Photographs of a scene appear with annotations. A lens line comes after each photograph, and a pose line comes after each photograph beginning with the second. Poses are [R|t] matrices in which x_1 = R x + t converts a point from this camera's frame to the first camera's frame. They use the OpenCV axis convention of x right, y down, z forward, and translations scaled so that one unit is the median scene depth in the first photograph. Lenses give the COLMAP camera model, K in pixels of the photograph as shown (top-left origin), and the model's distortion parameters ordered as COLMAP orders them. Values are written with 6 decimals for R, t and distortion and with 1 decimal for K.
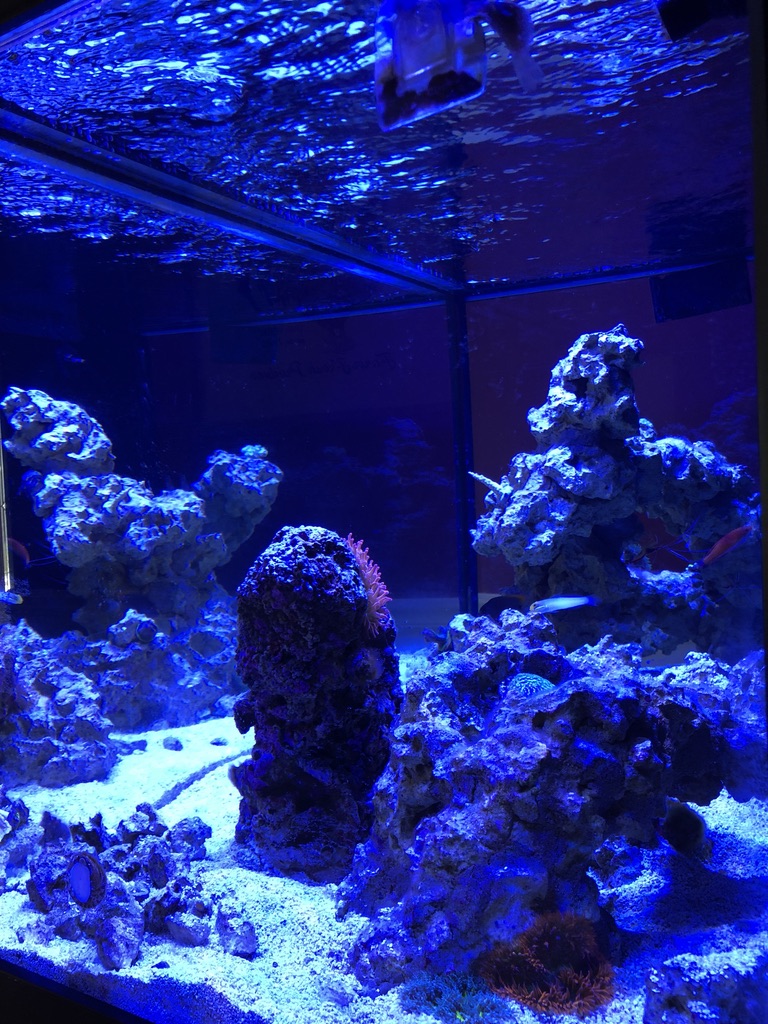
lens RADIAL K [[824.1, 0, 384.0], [0, 824.1, 512.0], [0, 0, 1]] dist [-0.002140, -0.000219]
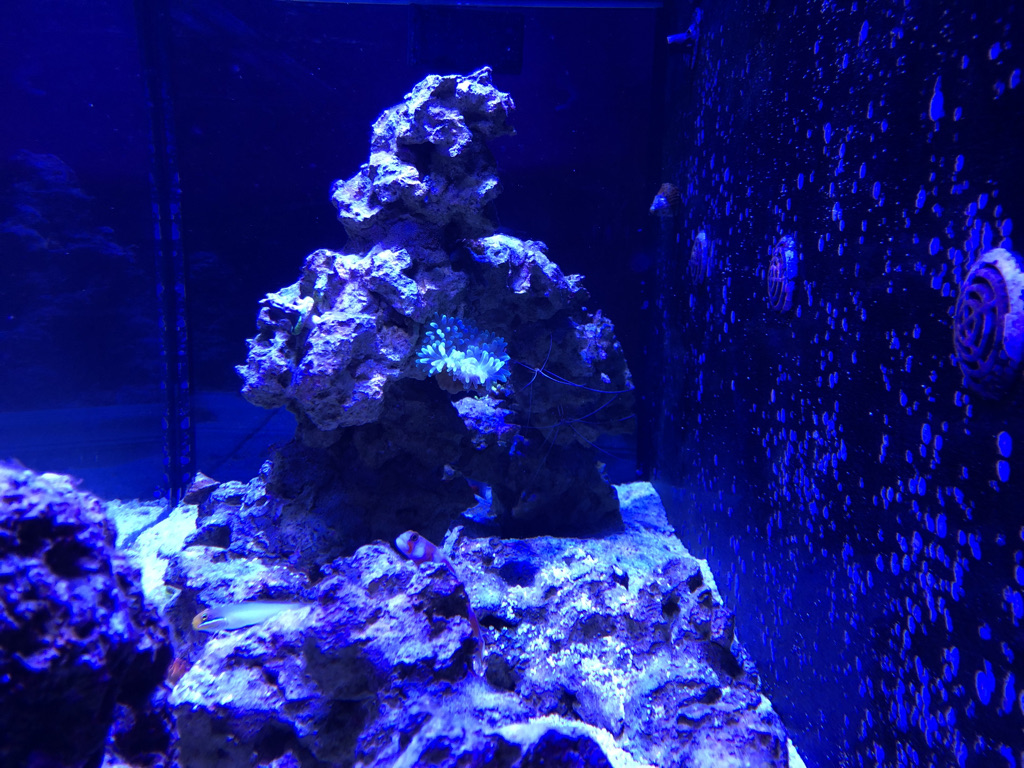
lens RADIAL K [[893.3, 0, 511.6], [0, 893.3, 360.4], [0, 0, 1]] dist [0.171801, -0.002388]
pose [[0.875055, -0.008918, 0.483942, -0.052096], [-0.035472, 0.995960, 0.082494, -0.052219], [-0.482722, -0.089353, 0.871203, 0.322213]]
